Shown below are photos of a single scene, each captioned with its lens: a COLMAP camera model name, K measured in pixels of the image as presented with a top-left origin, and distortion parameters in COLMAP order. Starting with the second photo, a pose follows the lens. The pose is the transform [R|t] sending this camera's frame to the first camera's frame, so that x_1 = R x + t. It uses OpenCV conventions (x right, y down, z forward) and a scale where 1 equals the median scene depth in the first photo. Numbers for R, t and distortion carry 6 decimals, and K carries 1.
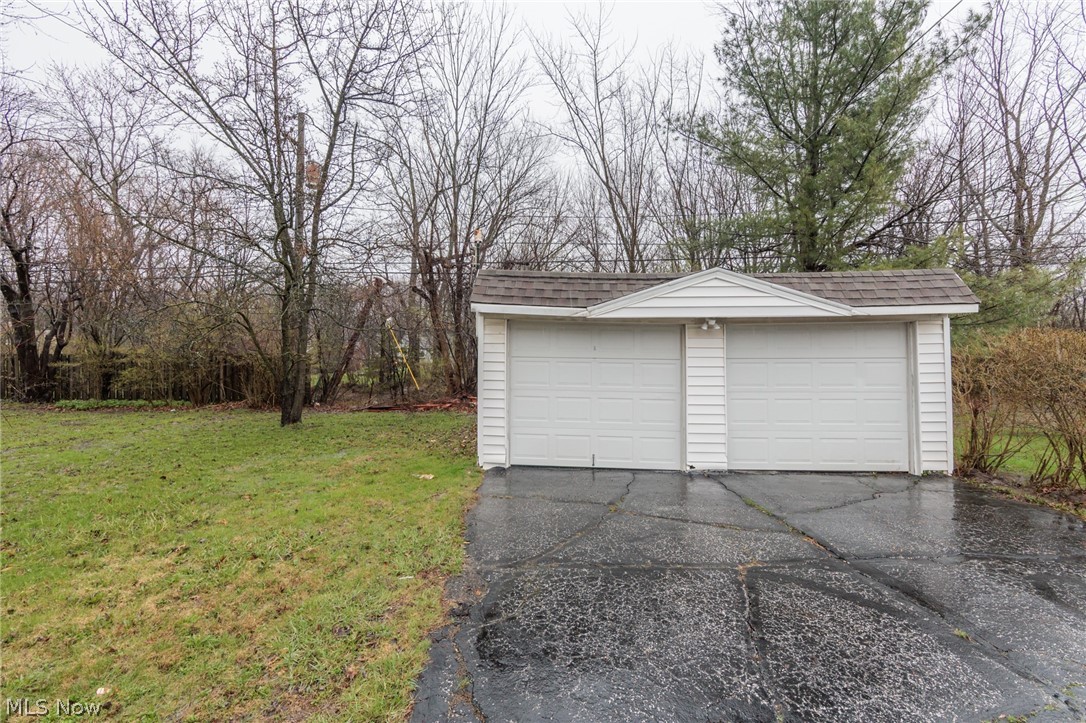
lens RADIAL K [[432.8, 0, 543.8], [0, 432.8, 356.4], [0, 0, 1]] dist [-0.001040, 0.000141]
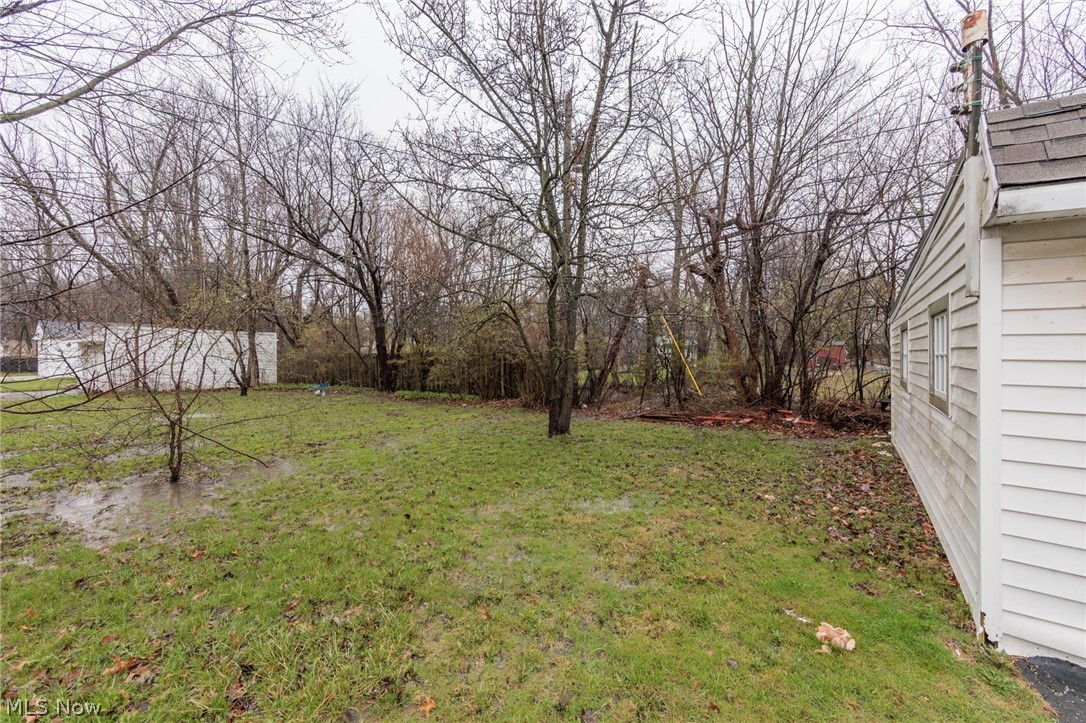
lens RADIAL K [[432.8, 0, 543.8], [0, 432.8, 356.4], [0, 0, 1]] dist [-0.001040, 0.000141]
pose [[0.842123, -0.002139, -0.539281, -0.122368], [0.004592, 0.999984, 0.003204, 0.002685], [0.539265, -0.005174, 0.842120, 0.217769]]
